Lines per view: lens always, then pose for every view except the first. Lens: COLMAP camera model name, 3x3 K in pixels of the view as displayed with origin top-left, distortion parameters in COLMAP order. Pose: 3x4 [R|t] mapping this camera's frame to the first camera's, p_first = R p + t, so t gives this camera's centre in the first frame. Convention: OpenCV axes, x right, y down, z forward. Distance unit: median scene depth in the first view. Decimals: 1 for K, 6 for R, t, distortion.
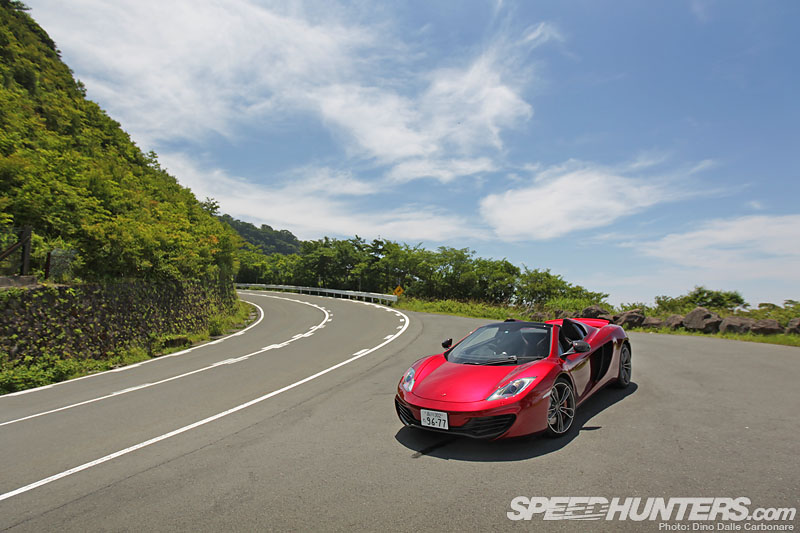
lens RADIAL K [[464.0, 0, 395.2], [0, 464.0, 265.1], [0, 0, 1]] dist [-0.059174, 0.027111]
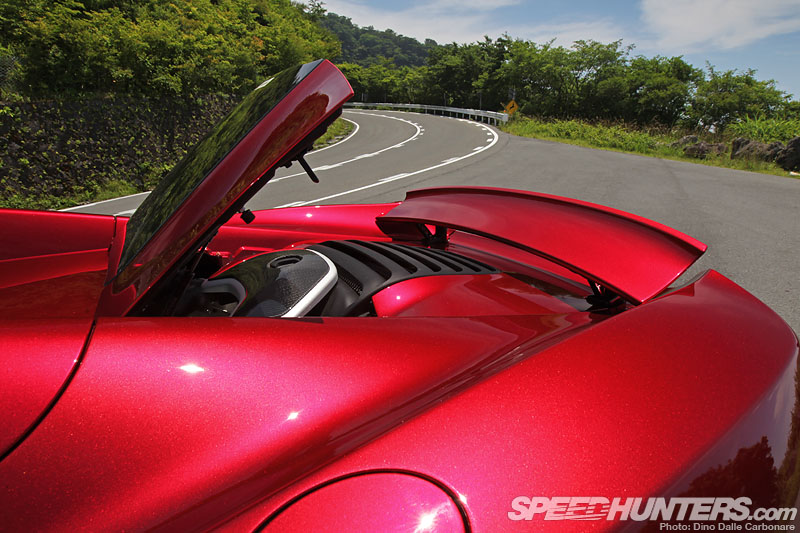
lens RADIAL K [[464.0, 0, 395.2], [0, 464.0, 265.1], [0, 0, 1]] dist [-0.059174, 0.027111]
pose [[0.938404, 0.101660, -0.330248, 0.197994], [0.026572, 0.931682, 0.362302, 0.037880], [0.344518, -0.348761, 0.871592, 0.401161]]
